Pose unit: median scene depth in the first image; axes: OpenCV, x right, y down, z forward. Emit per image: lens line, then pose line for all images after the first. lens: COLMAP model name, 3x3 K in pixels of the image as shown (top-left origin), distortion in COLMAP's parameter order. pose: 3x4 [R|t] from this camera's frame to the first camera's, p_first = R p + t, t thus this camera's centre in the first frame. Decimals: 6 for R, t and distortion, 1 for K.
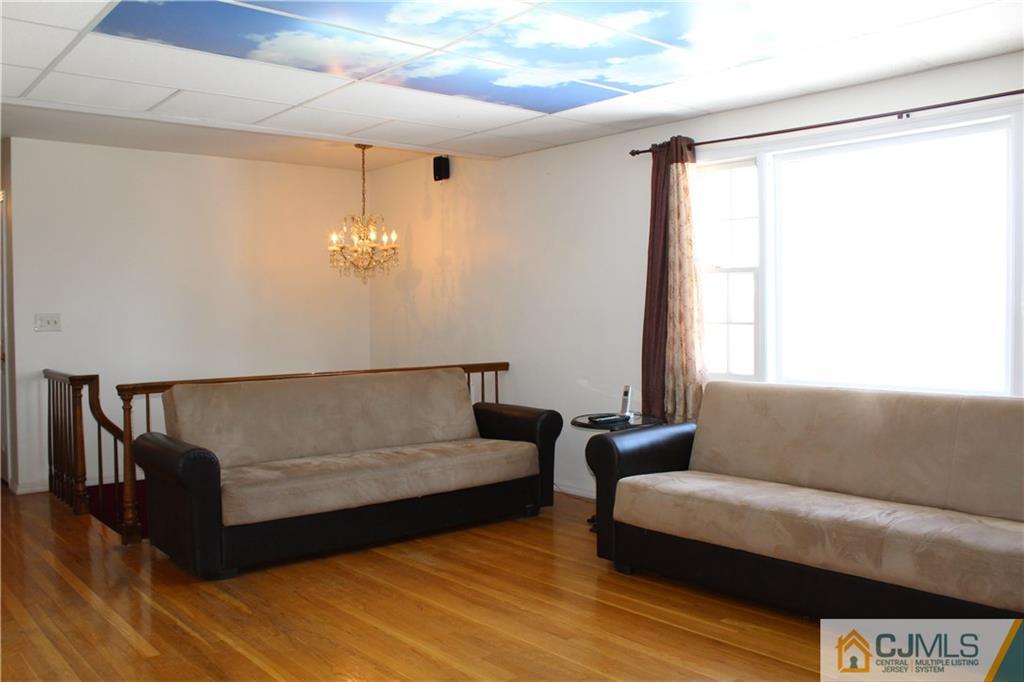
lens RADIAL K [[884.8, 0, 512.0], [0, 884.8, 341.0], [0, 0, 1]] dist [-0.008068, -0.003545]
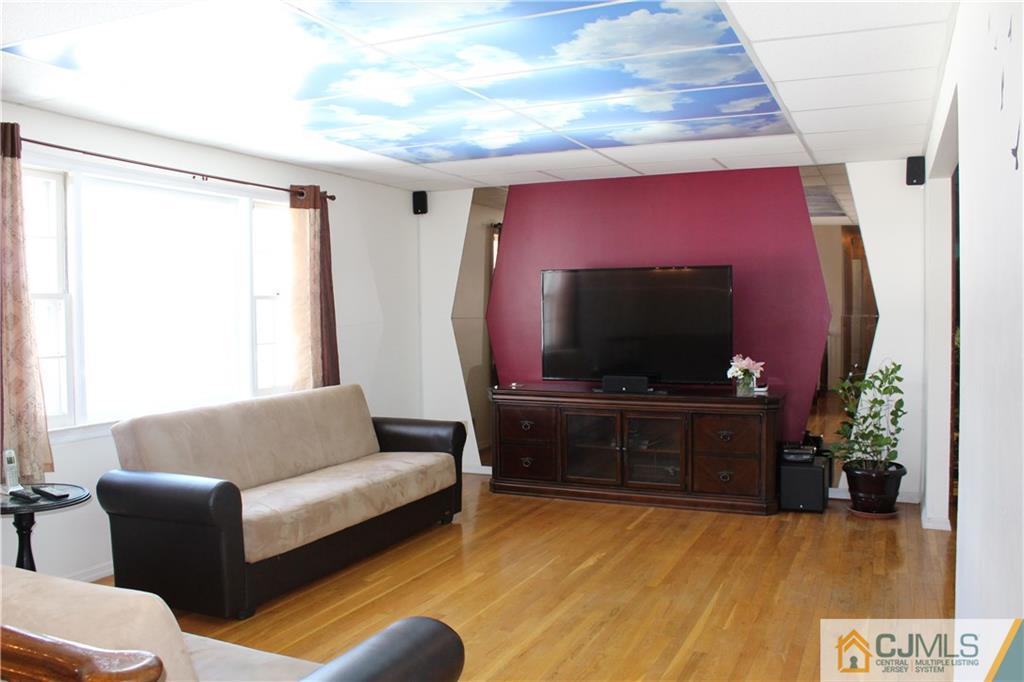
lens RADIAL K [[843.7, 0, 512.0], [0, 843.7, 341.0], [0, 0, 1]] dist [0.000708, -0.000529]
pose [[-0.369551, -0.028573, 0.928771, -0.935772], [0.042546, 0.997959, 0.047630, -0.076571], [-0.928236, 0.057117, -0.367581, 1.203938]]
